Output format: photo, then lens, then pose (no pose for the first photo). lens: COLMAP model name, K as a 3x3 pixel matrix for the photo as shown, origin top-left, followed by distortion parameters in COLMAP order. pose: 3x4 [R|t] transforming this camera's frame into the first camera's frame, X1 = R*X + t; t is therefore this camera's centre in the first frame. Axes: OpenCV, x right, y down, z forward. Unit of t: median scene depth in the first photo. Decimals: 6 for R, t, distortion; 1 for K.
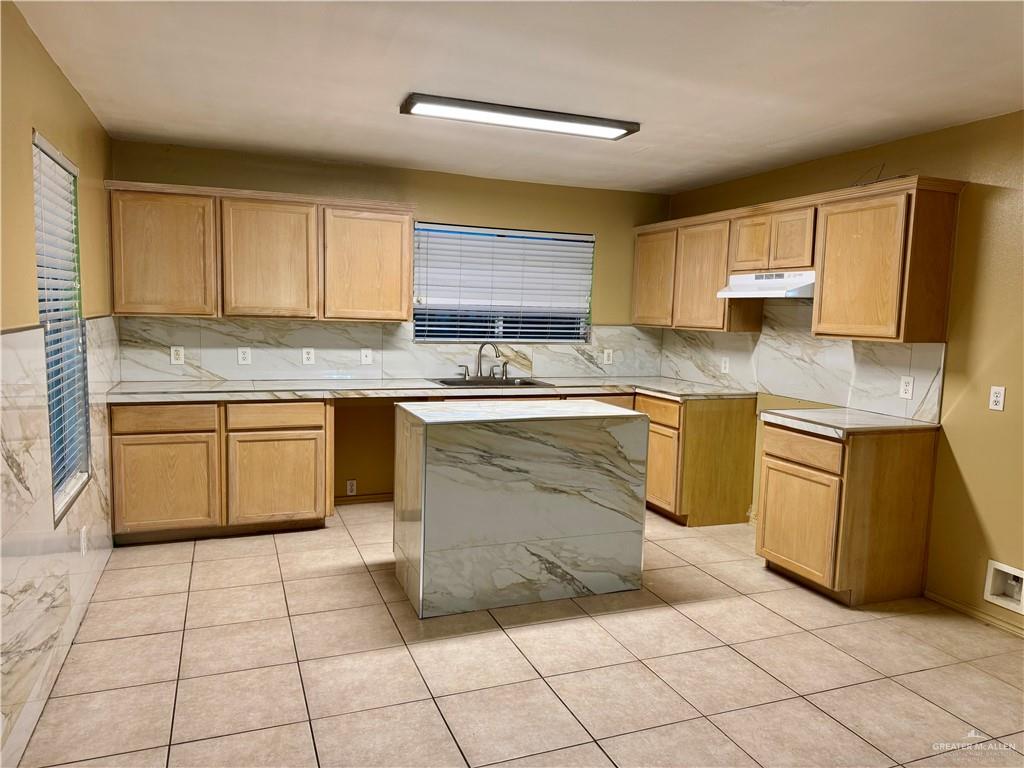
lens RADIAL K [[726.6, 0, 512.0], [0, 726.6, 384.0], [0, 0, 1]] dist [0.066539, -0.091502]
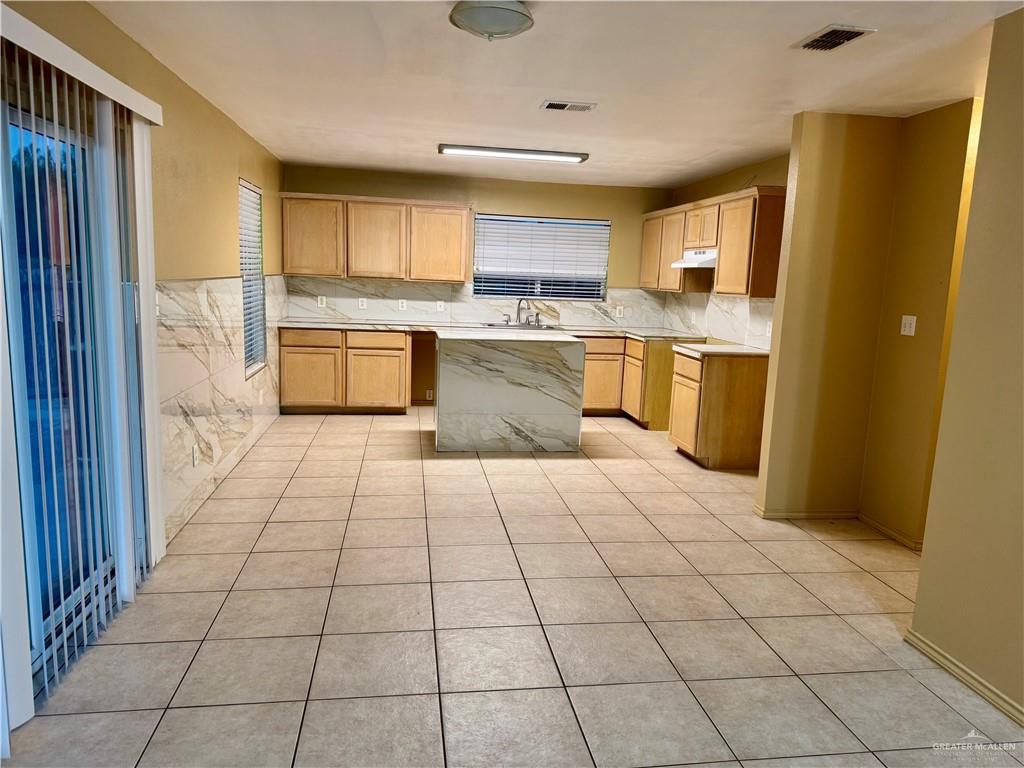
lens RADIAL K [[722.1, 0, 512.0], [0, 722.1, 384.0], [0, 0, 1]] dist [0.150478, -0.264839]
pose [[0.973925, 0.043788, -0.222606, 0.319377], [-0.035062, 0.998459, 0.043006, 0.059690], [0.224146, -0.034079, 0.973959, -0.471612]]
